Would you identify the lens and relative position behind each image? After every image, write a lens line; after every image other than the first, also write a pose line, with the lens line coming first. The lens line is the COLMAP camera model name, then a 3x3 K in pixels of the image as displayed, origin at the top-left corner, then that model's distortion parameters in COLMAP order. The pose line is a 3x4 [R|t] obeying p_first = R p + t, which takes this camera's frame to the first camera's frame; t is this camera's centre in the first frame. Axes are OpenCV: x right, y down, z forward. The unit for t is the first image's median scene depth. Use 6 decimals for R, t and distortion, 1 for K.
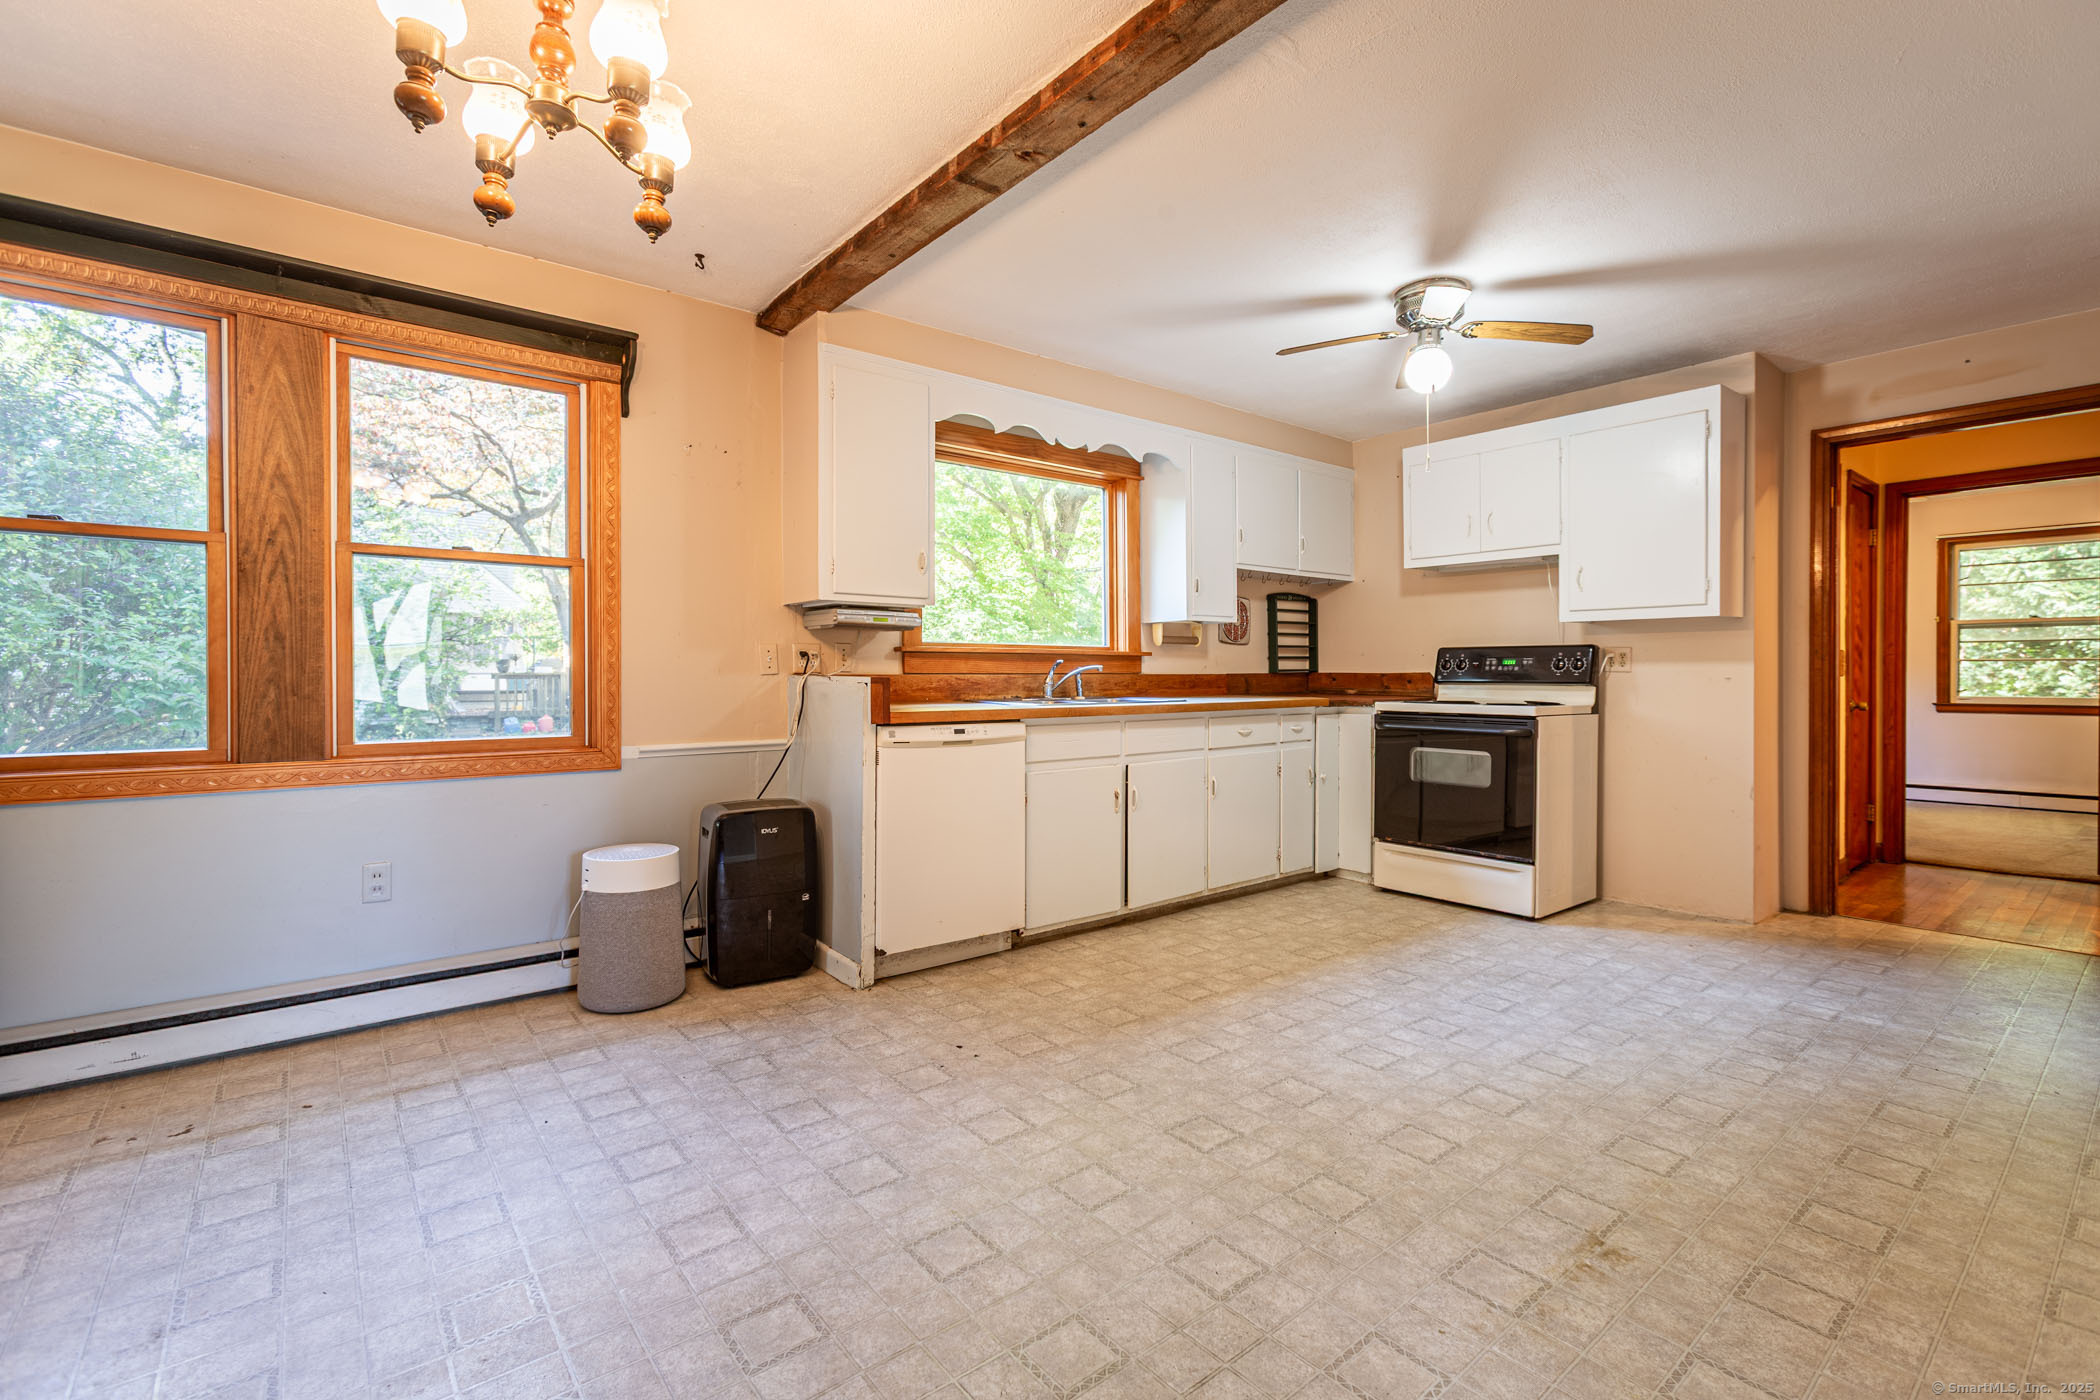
lens RADIAL K [[950.9, 0, 1054.5], [0, 950.9, 679.5], [0, 0, 1]] dist [0.026751, 0.000375]
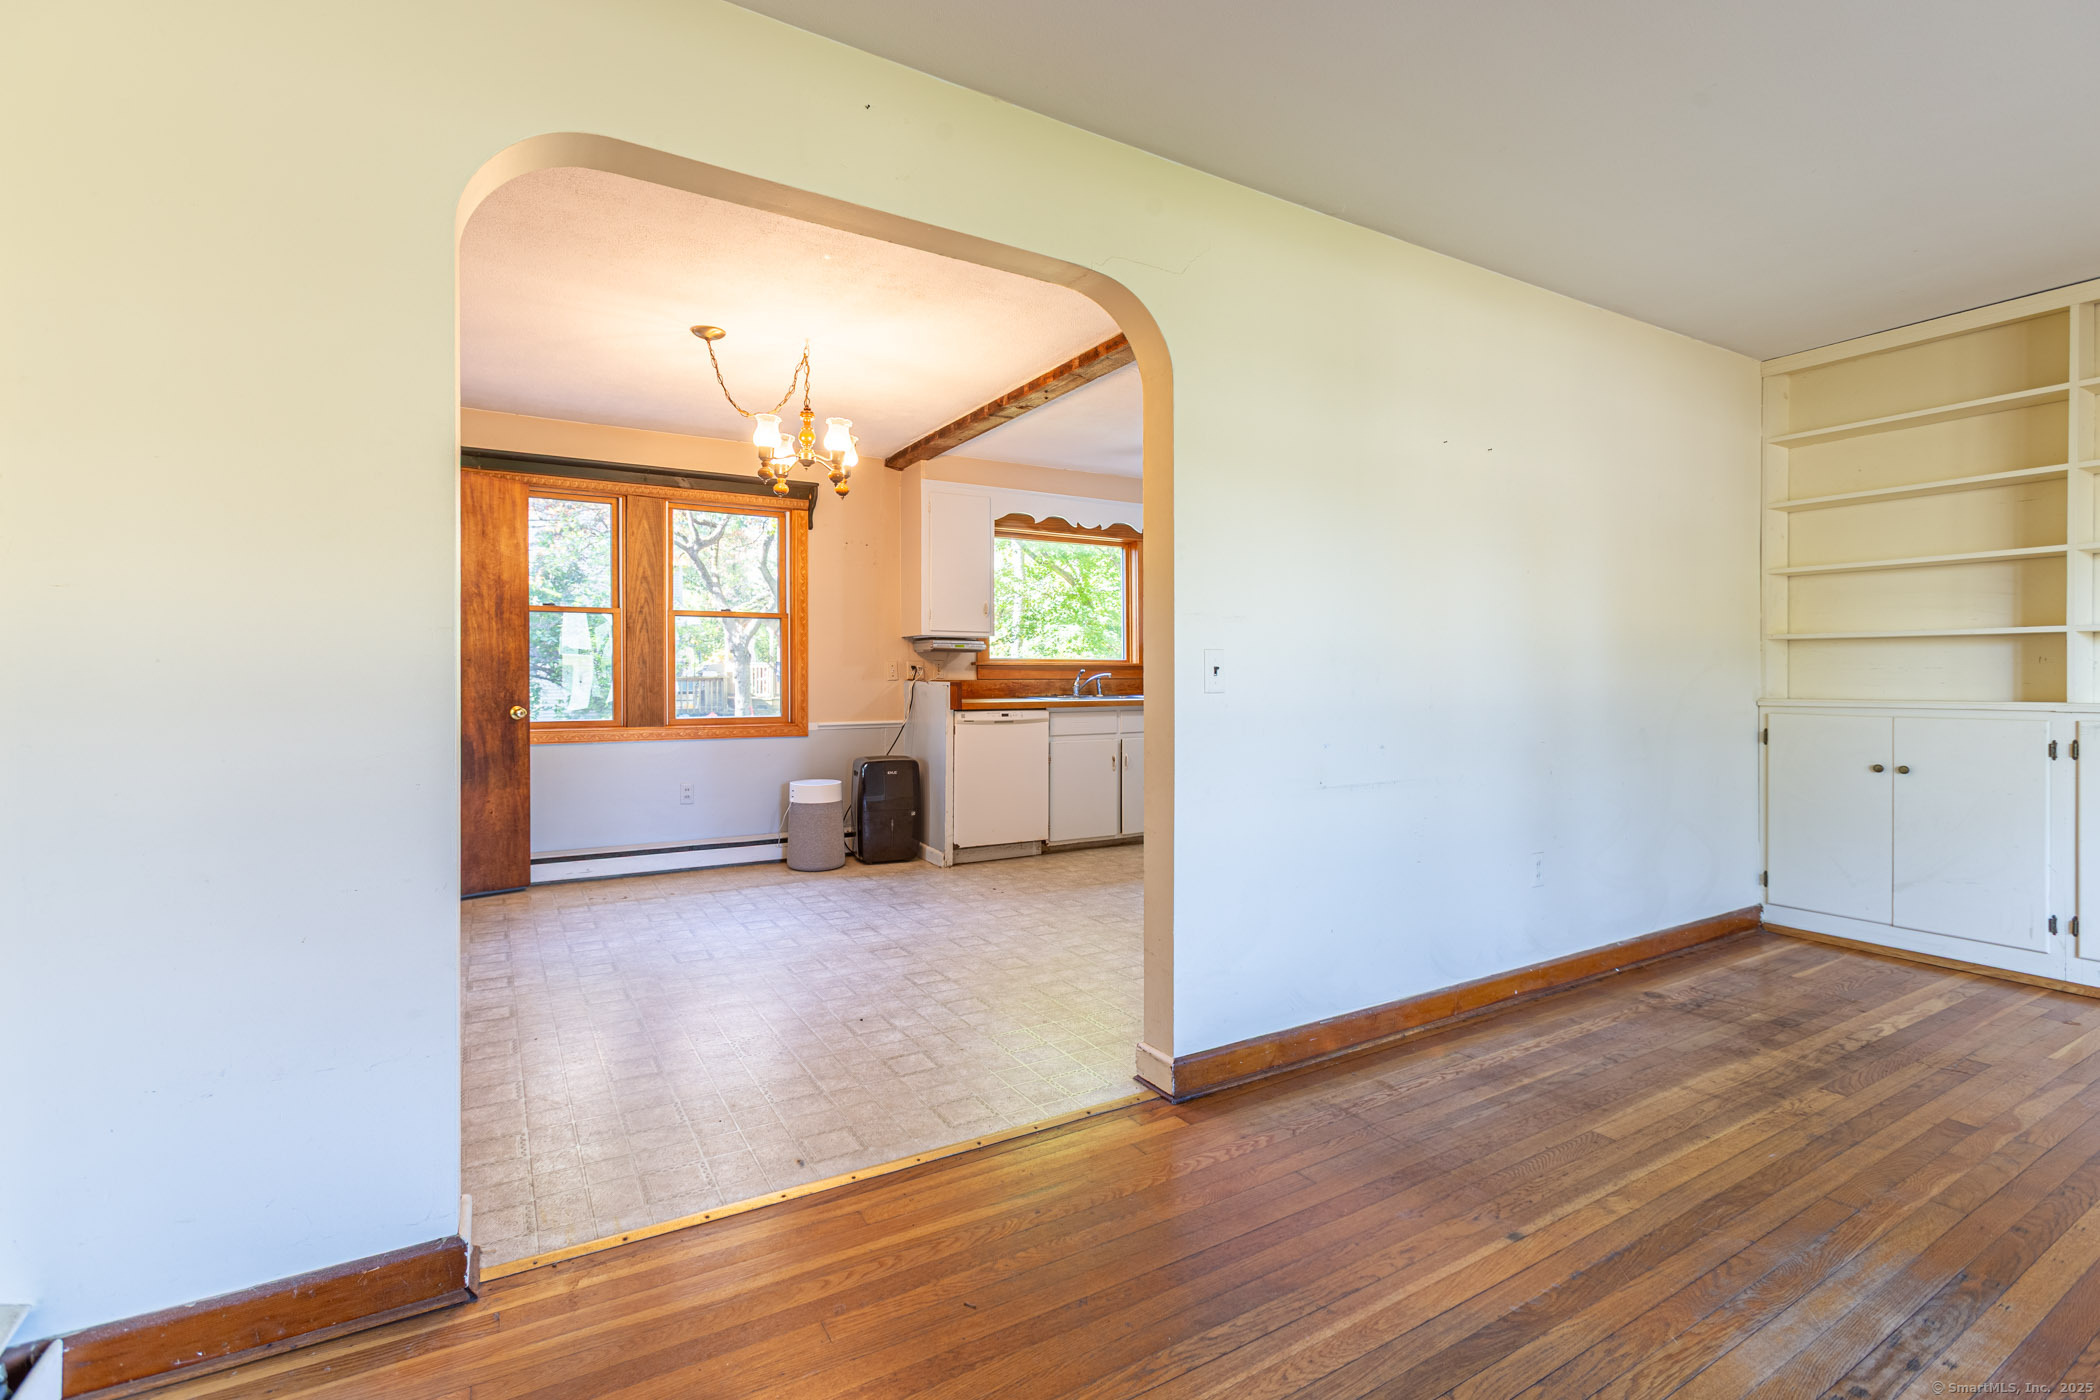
lens RADIAL K [[950.9, 0, 1054.5], [0, 950.9, 679.5], [0, 0, 1]] dist [0.026751, 0.000375]
pose [[0.991404, -0.001532, -0.130828, 0.201767], [0.001253, 0.999997, -0.002220, -0.002848], [0.130831, 0.002037, 0.991403, -0.618912]]
